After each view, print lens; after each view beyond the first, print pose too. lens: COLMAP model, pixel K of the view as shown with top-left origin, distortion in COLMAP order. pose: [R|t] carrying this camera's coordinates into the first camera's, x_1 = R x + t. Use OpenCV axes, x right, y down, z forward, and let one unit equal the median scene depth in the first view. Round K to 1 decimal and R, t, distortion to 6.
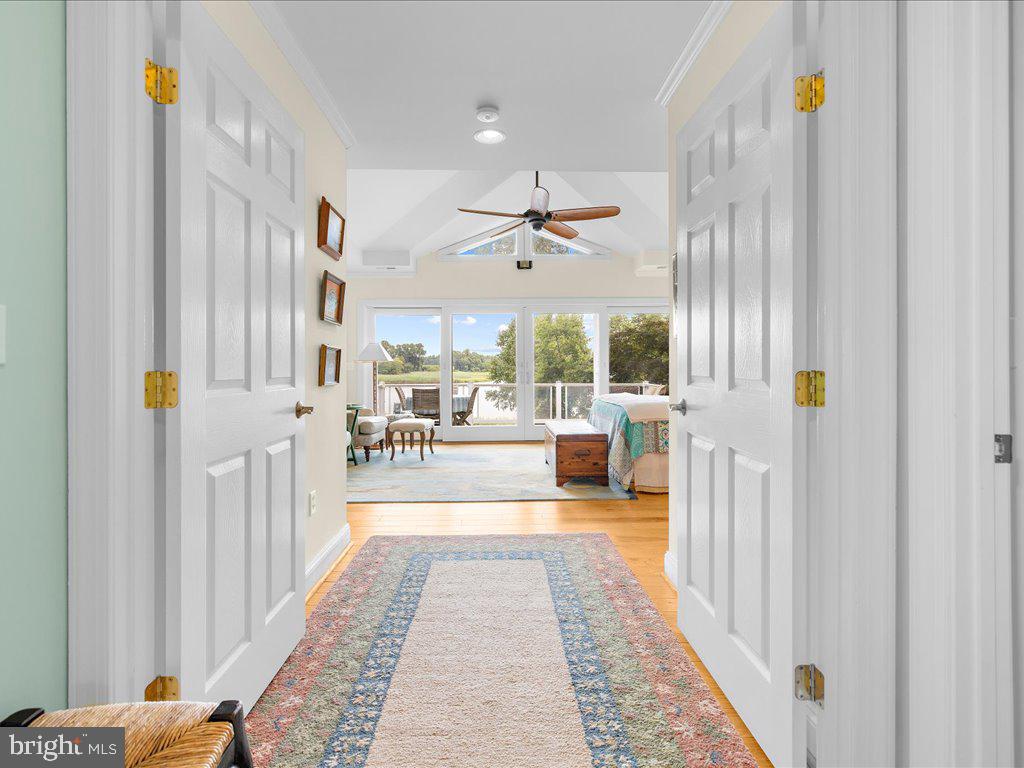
lens RADIAL K [[491.4, 0, 505.4], [0, 491.4, 384.2], [0, 0, 1]] dist [-0.001351, -0.001123]
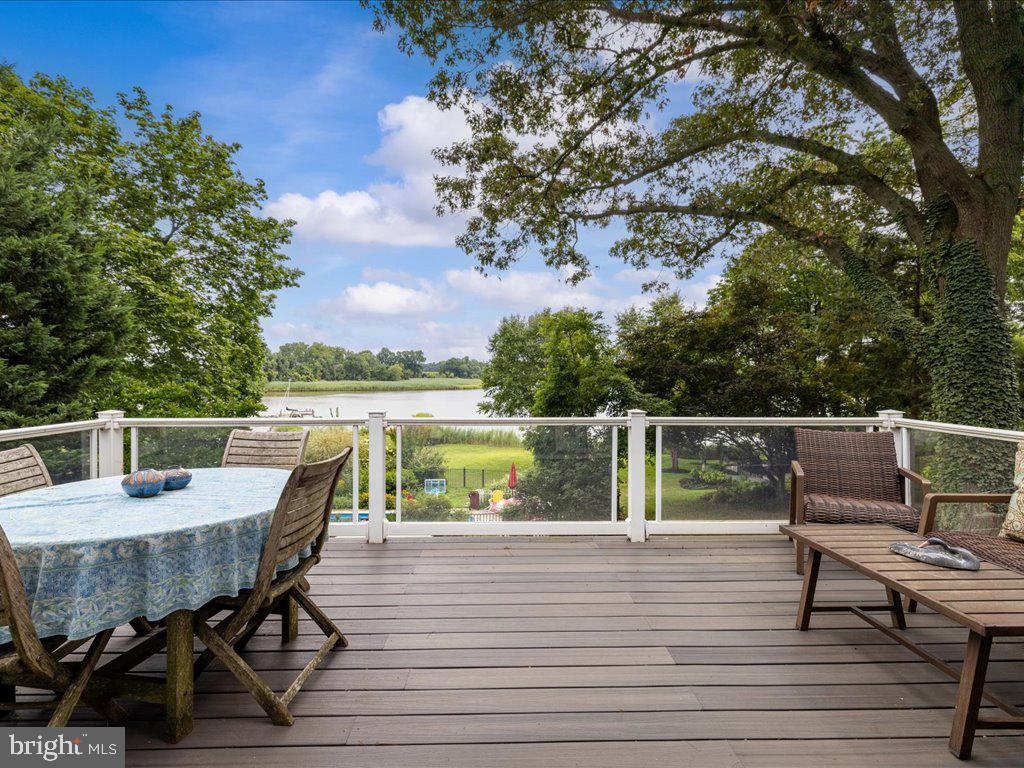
lens RADIAL K [[491.4, 0, 505.4], [0, 491.4, 384.2], [0, 0, 1]] dist [-0.001351, -0.001123]
pose [[0.999994, 0.002602, 0.002431, 0.007854], [-0.002567, 0.999896, -0.014167, -0.007915], [-0.002468, 0.014161, 0.999897, 0.267528]]
